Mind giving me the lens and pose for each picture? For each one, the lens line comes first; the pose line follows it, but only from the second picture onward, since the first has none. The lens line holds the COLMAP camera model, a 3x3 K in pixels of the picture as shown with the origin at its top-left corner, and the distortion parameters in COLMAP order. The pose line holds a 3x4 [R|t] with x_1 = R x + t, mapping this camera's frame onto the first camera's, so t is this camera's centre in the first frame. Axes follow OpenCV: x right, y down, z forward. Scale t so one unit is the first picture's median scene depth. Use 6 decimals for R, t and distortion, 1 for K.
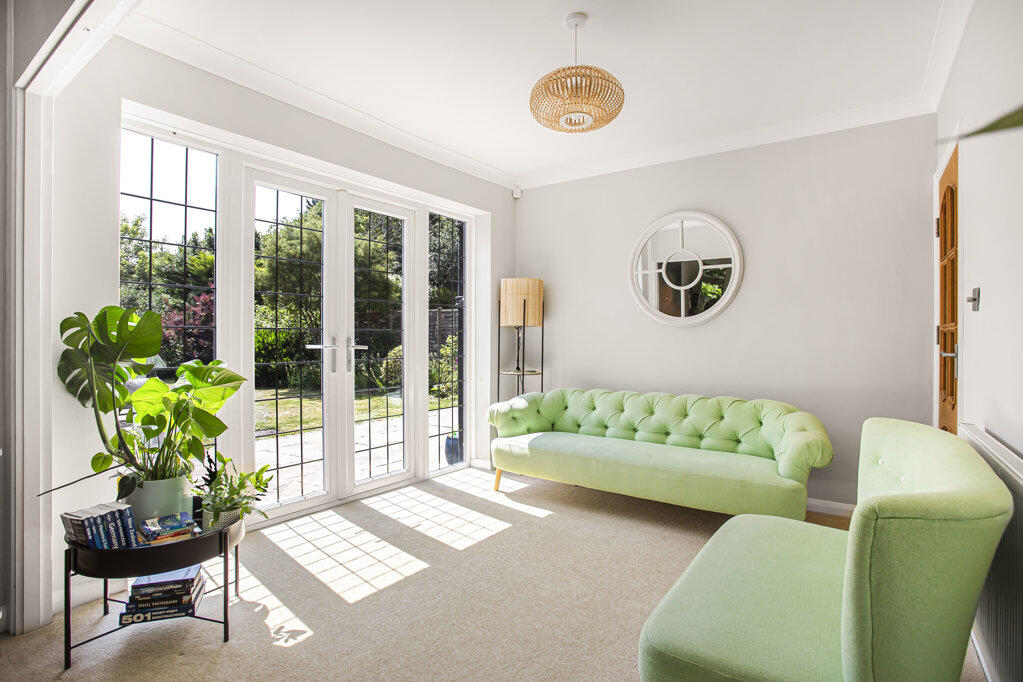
lens RADIAL K [[506.6, 0, 508.0], [0, 506.6, 341.2], [0, 0, 1]] dist [-0.053464, -0.000198]
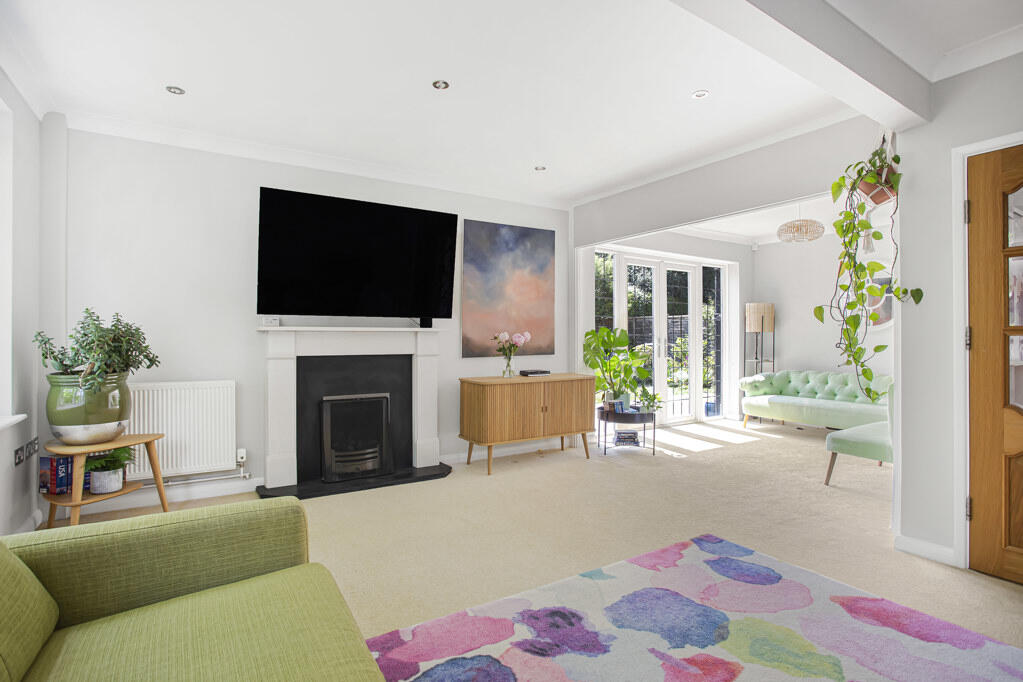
lens RADIAL K [[506.6, 0, 515.8], [0, 506.6, 349.5], [0, 0, 1]] dist [-0.053464, -0.000198]
pose [[0.937449, 0.009643, -0.347990, -0.159212], [-0.004306, 0.999861, 0.016105, 0.003781], [0.348097, -0.013600, 0.937360, -0.847264]]
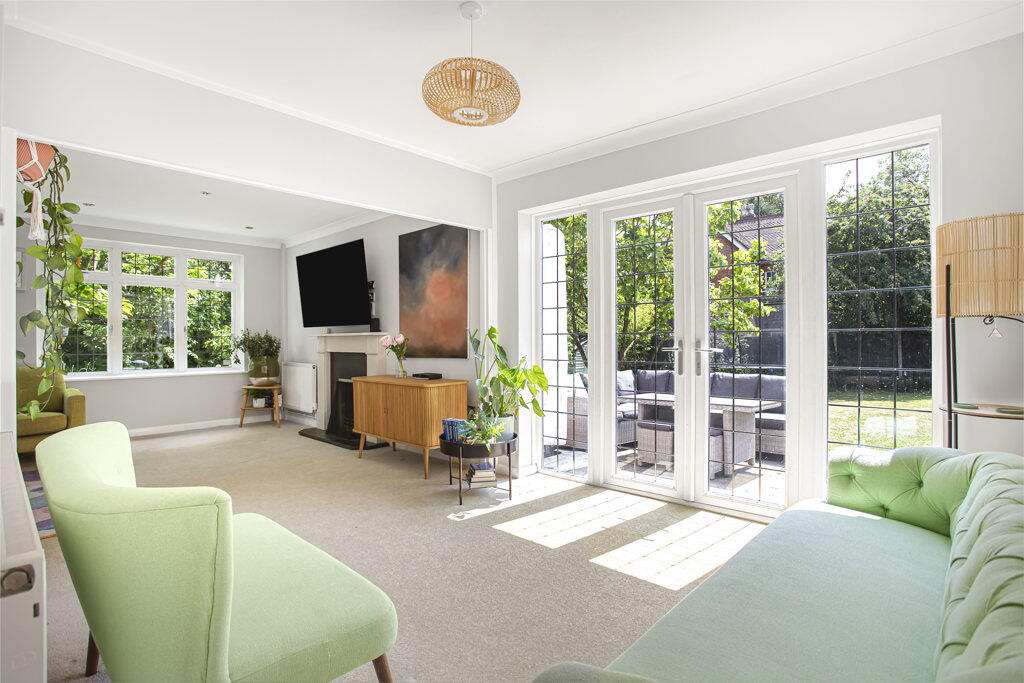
lens RADIAL K [[507.1, 0, 513.7], [0, 507.1, 338.9], [0, 0, 1]] dist [-0.053464, -0.000198]
pose [[-0.106255, -0.000848, -0.994339, 0.613212], [-0.001759, 0.999998, -0.000665, -0.007148], [0.994337, 0.001679, -0.106256, 0.662851]]
